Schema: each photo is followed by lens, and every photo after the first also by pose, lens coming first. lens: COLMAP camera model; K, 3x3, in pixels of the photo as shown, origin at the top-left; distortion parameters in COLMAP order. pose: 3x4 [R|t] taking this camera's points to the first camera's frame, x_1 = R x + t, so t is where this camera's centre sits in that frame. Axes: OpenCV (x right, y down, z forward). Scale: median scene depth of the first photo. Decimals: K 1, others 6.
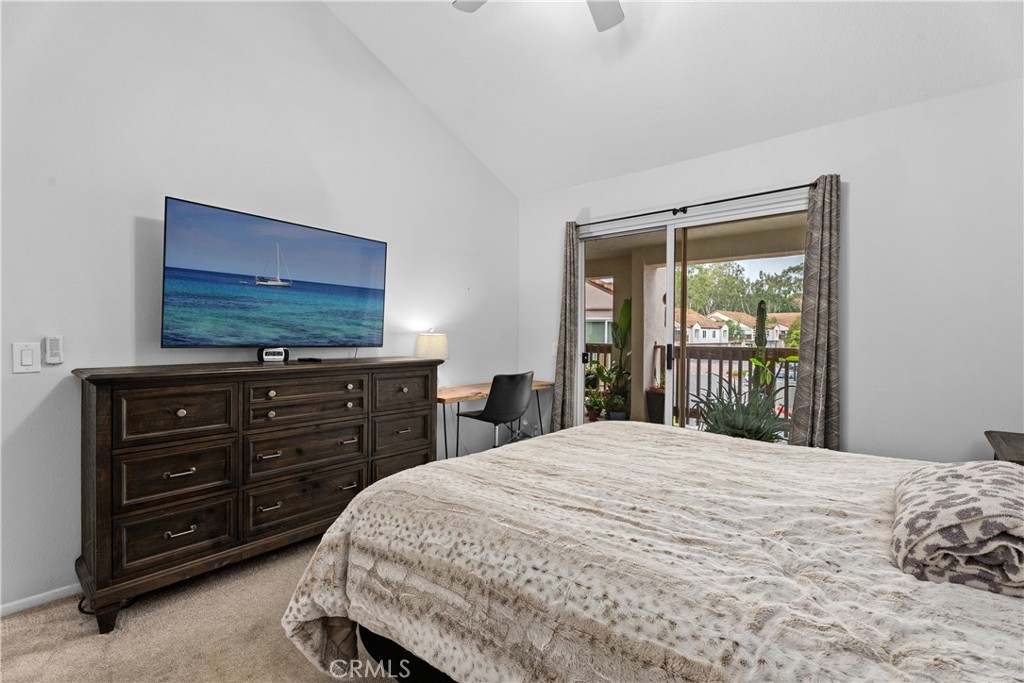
lens RADIAL K [[454.4, 0, 512.9], [0, 454.4, 345.4], [0, 0, 1]] dist [-0.000889, 0.000205]
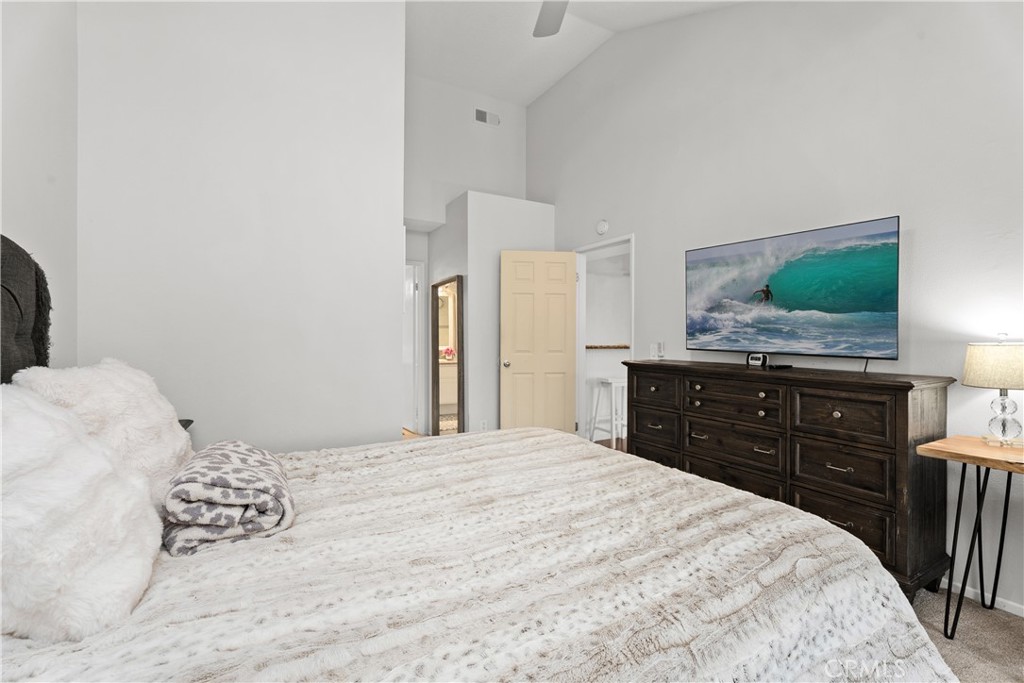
lens RADIAL K [[461.3, 0, 509.7], [0, 461.3, 347.7], [0, 0, 1]] dist [-0.000909, 0.000210]
pose [[-0.323490, 0.016576, -0.946086, 0.747911], [-0.032342, 0.999069, 0.028563, -0.021323], [0.945679, 0.039838, -0.322653, 0.793048]]
